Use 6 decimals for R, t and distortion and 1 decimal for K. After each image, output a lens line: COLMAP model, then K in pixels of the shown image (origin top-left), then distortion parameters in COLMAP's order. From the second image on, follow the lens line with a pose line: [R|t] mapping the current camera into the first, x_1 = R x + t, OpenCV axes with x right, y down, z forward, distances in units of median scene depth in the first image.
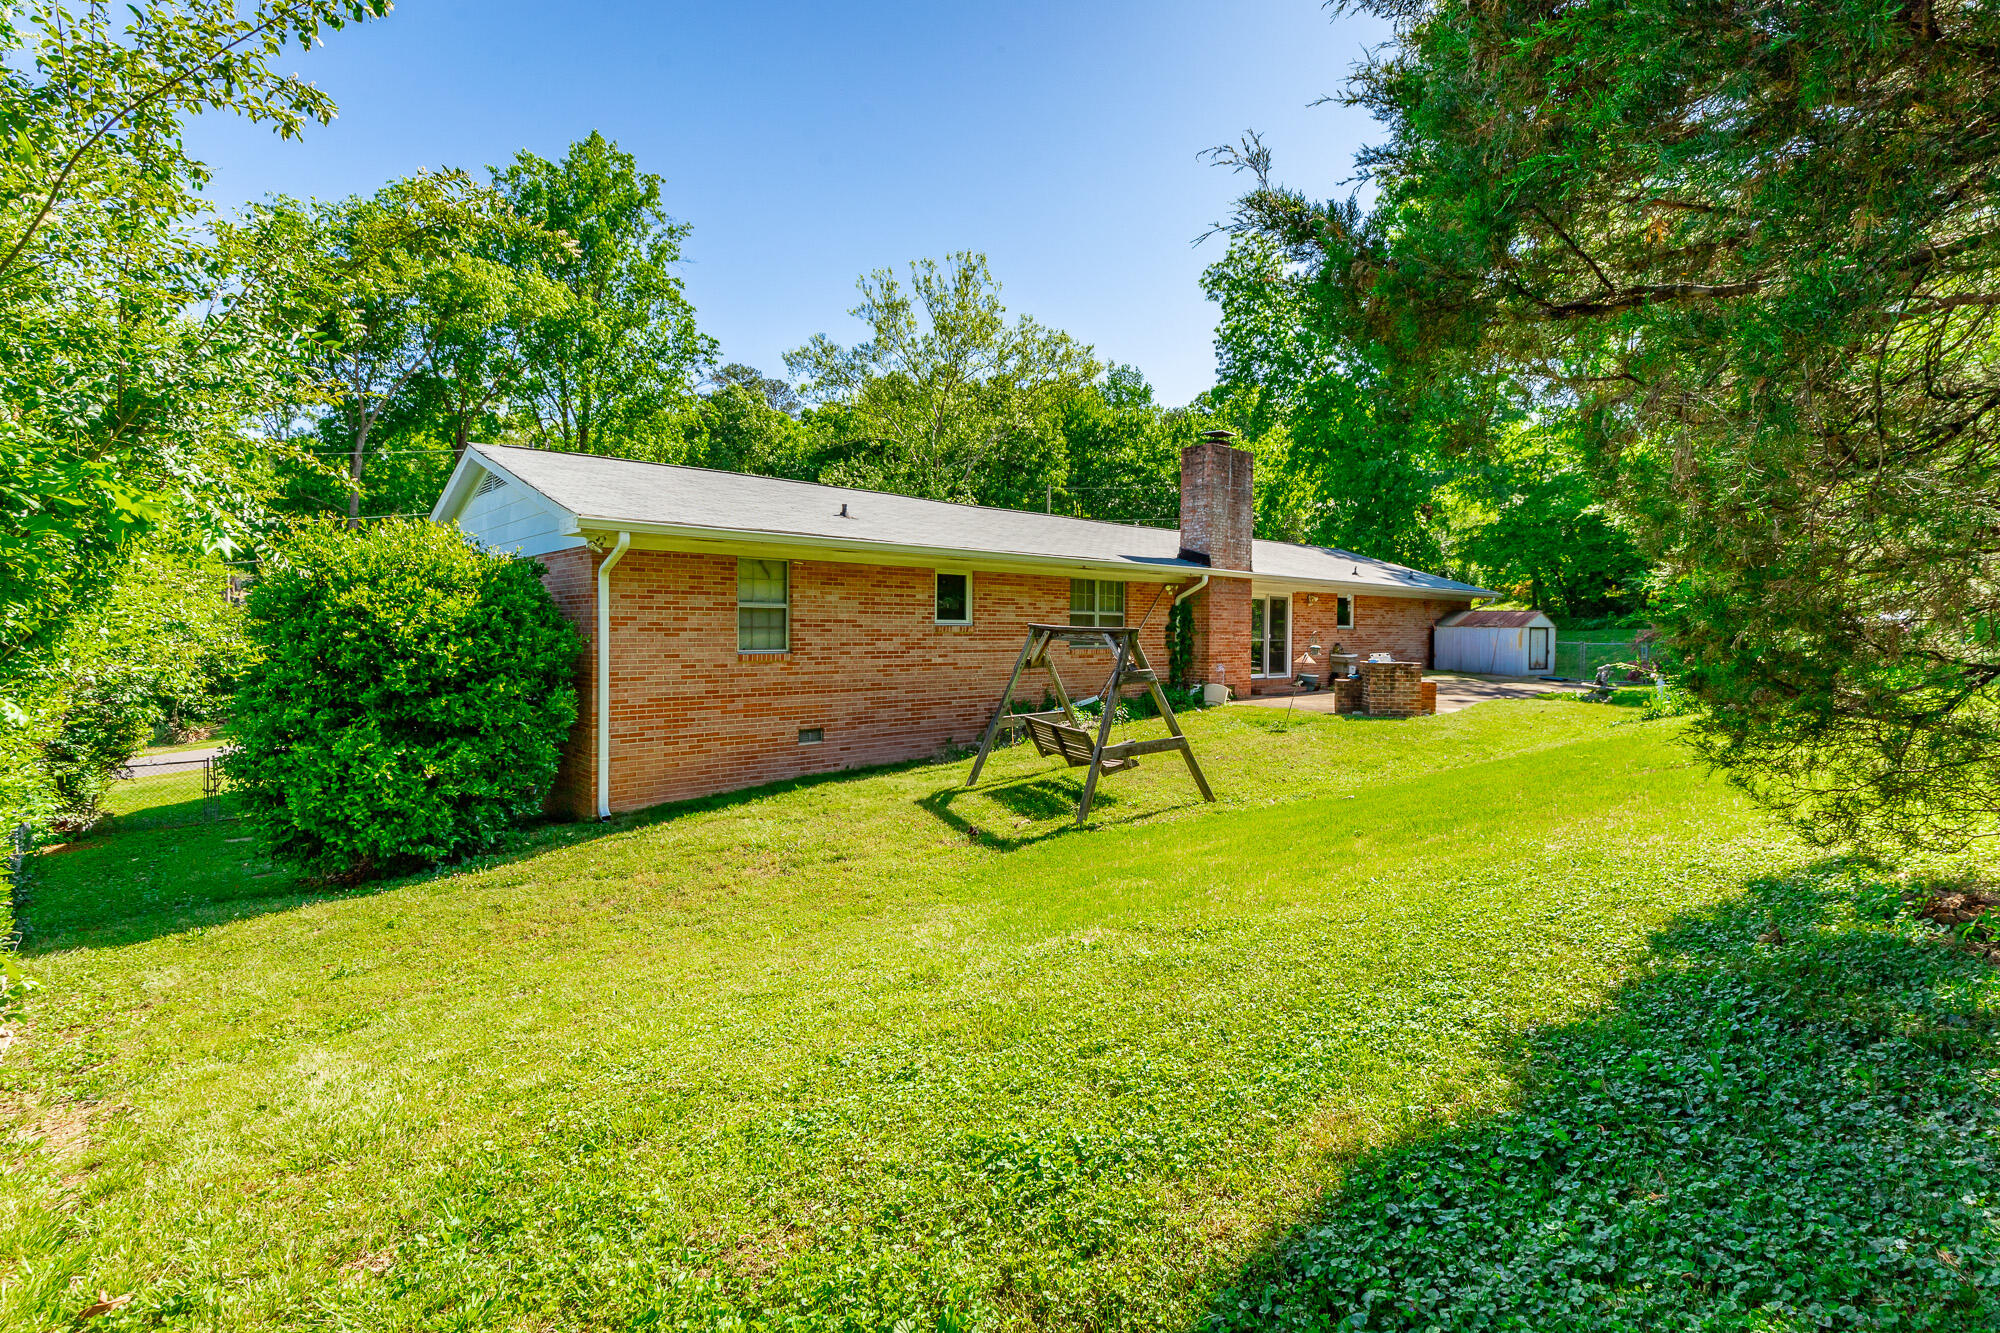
lens RADIAL K [[913.3, 0, 997.0], [0, 913.3, 666.9], [0, 0, 1]] dist [0.007197, -0.000117]
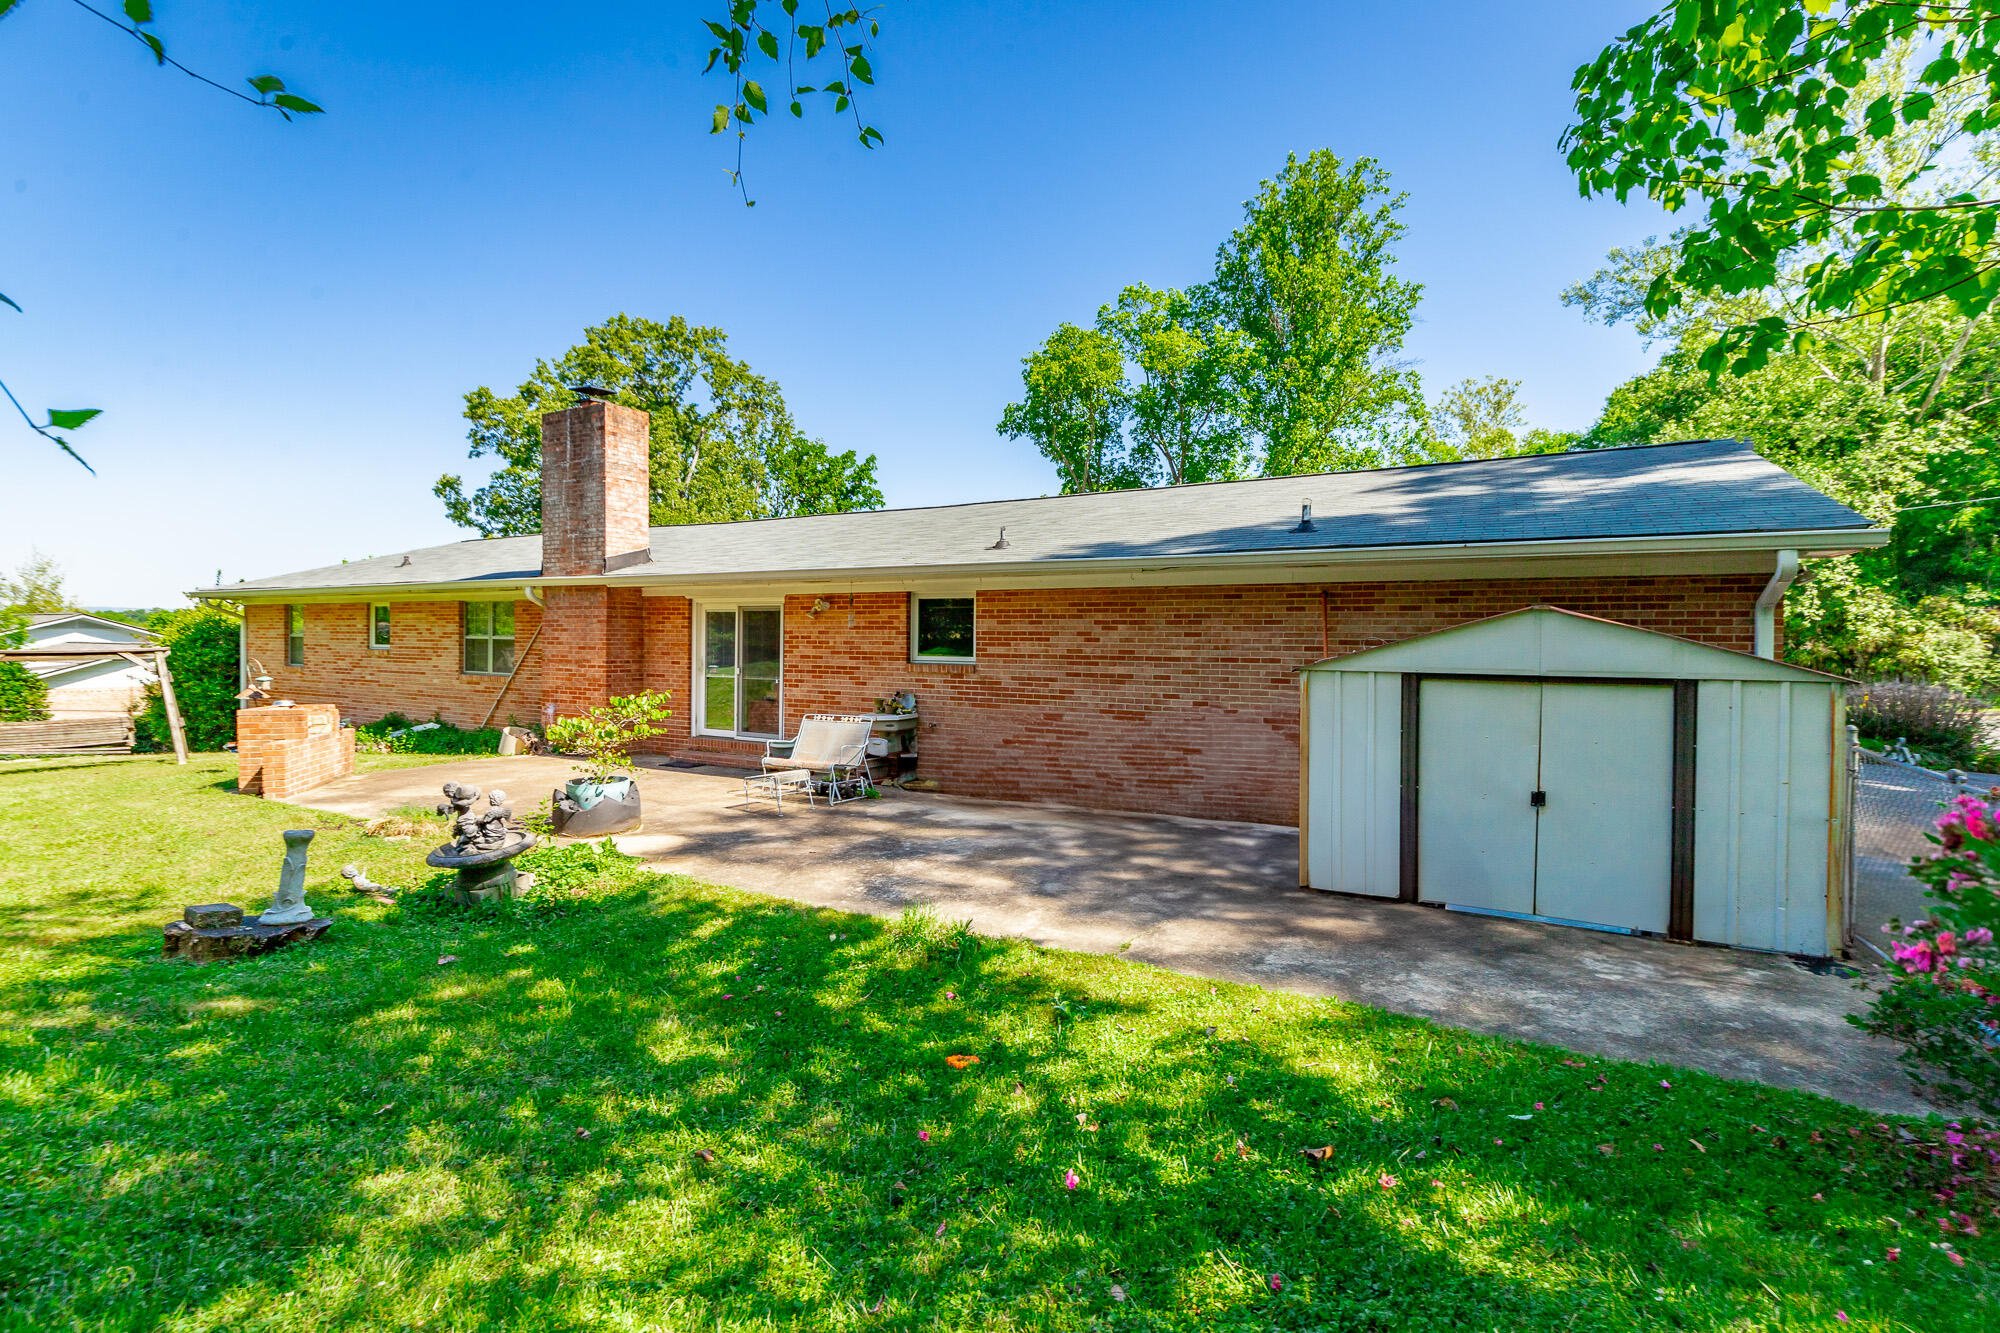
lens RADIAL K [[894.4, 0, 1011.7], [0, 894.4, 653.8], [0, 0, 1]] dist [0.010340, -0.000077]
pose [[0.321066, 0.012241, -0.946978, 1.064182], [-0.046308, 0.998923, -0.002788, -0.059523], [0.945924, 0.044748, 0.321287, 1.128366]]
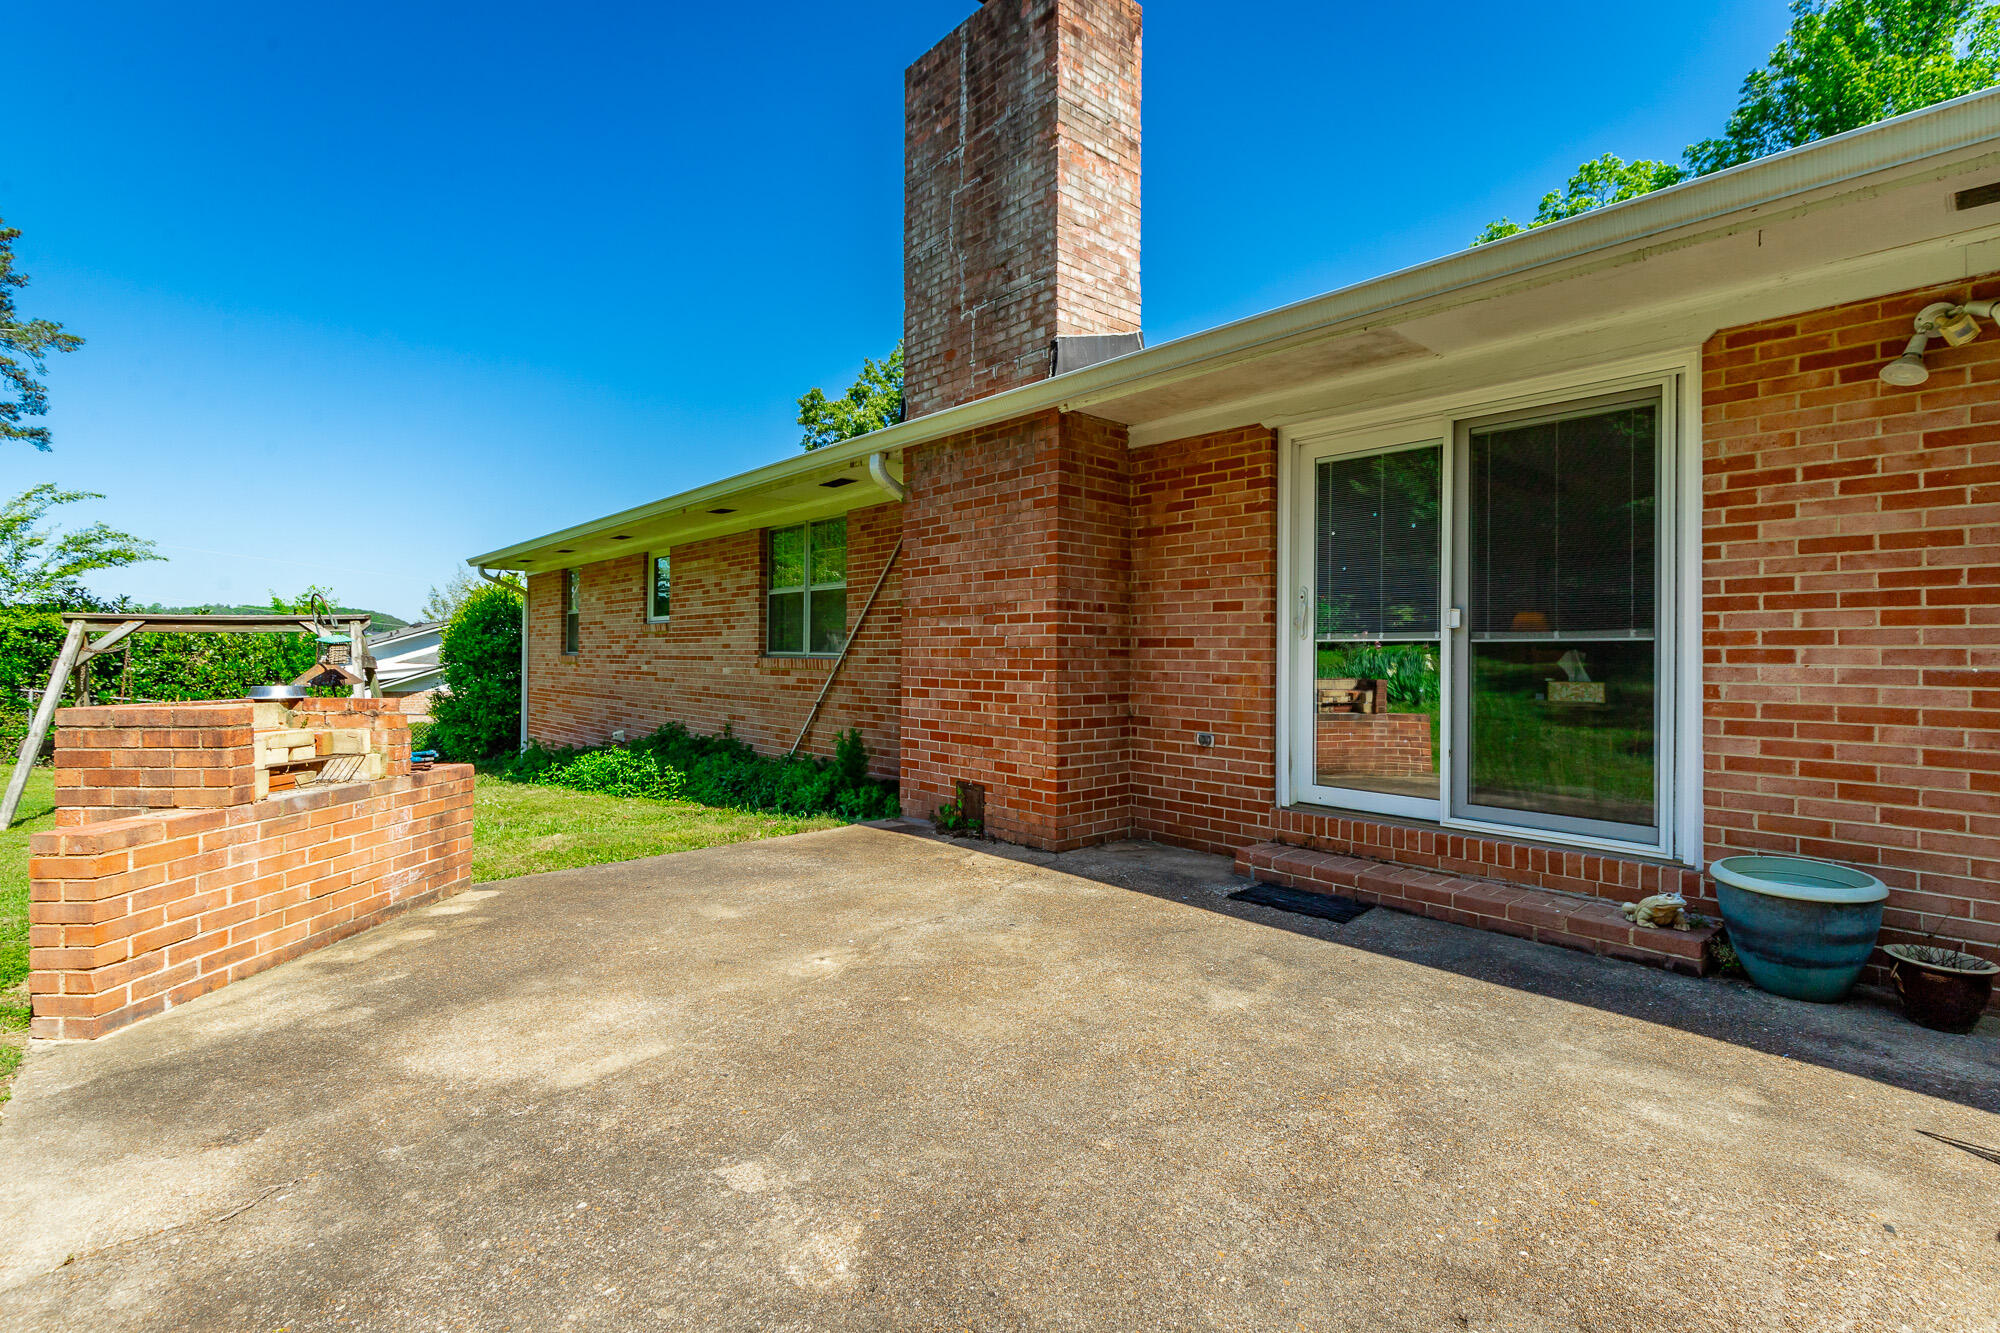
lens RADIAL K [[918.4, 0, 1012.7], [0, 918.4, 640.0], [0, 0, 1]] dist [0.011420, 0.000245]
pose [[0.005685, -0.021732, -0.999748, 0.575057], [-0.047124, 0.998647, -0.021976, -0.022605], [0.998873, 0.047238, 0.004653, 1.038819]]
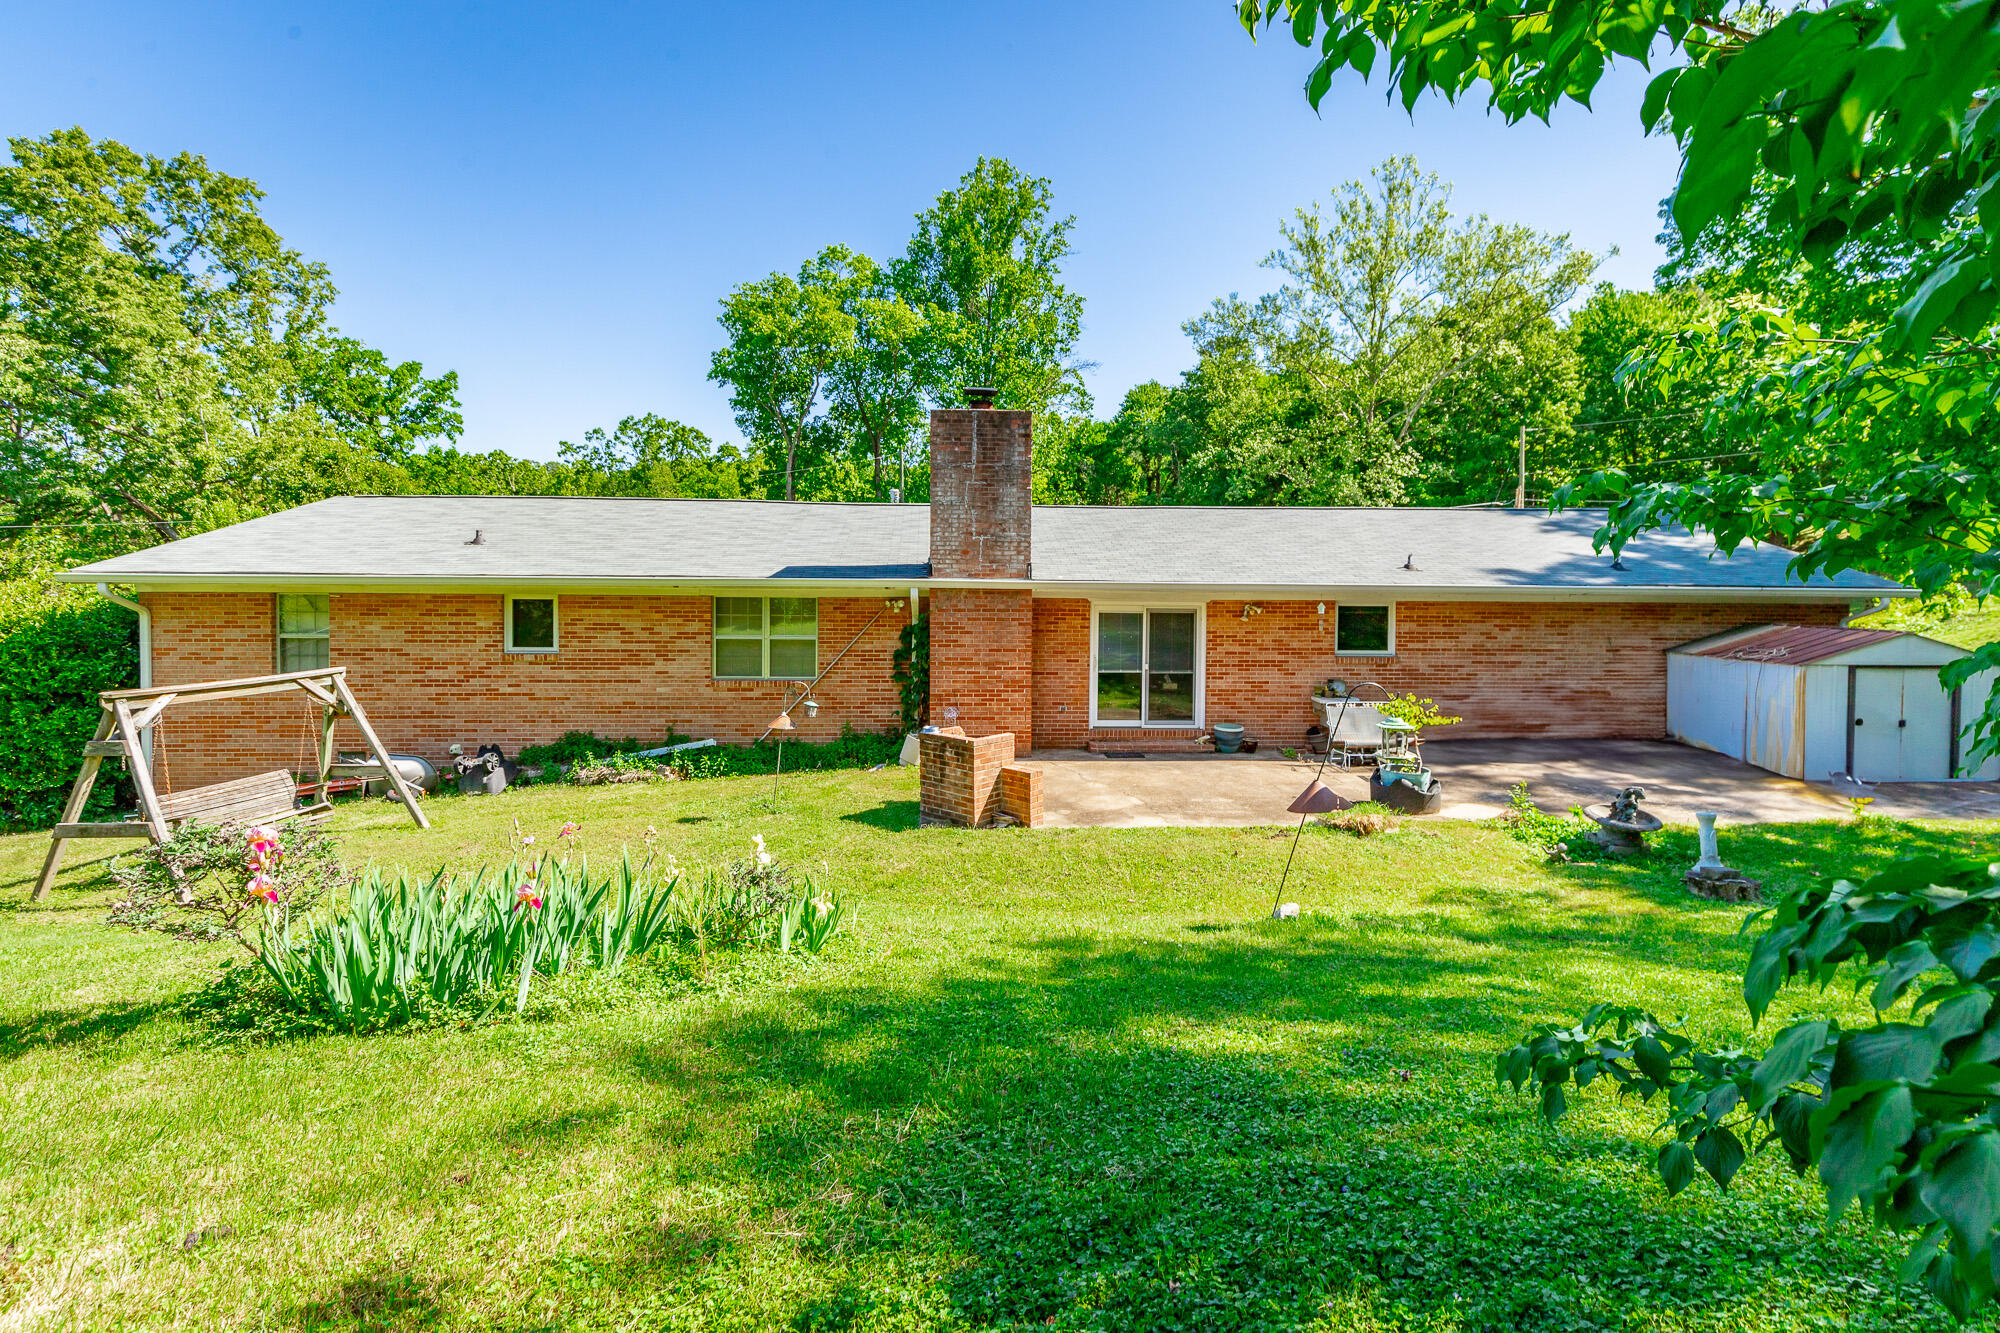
lens RADIAL K [[907.6, 0, 1003.2], [0, 907.6, 606.1], [0, 0, 1]] dist [0.013316, -0.000196]
pose [[0.771693, 0.012157, -0.635879, 0.744524], [-0.028282, 0.999484, -0.015215, -0.075247], [0.635366, 0.029725, 0.771639, 0.467330]]
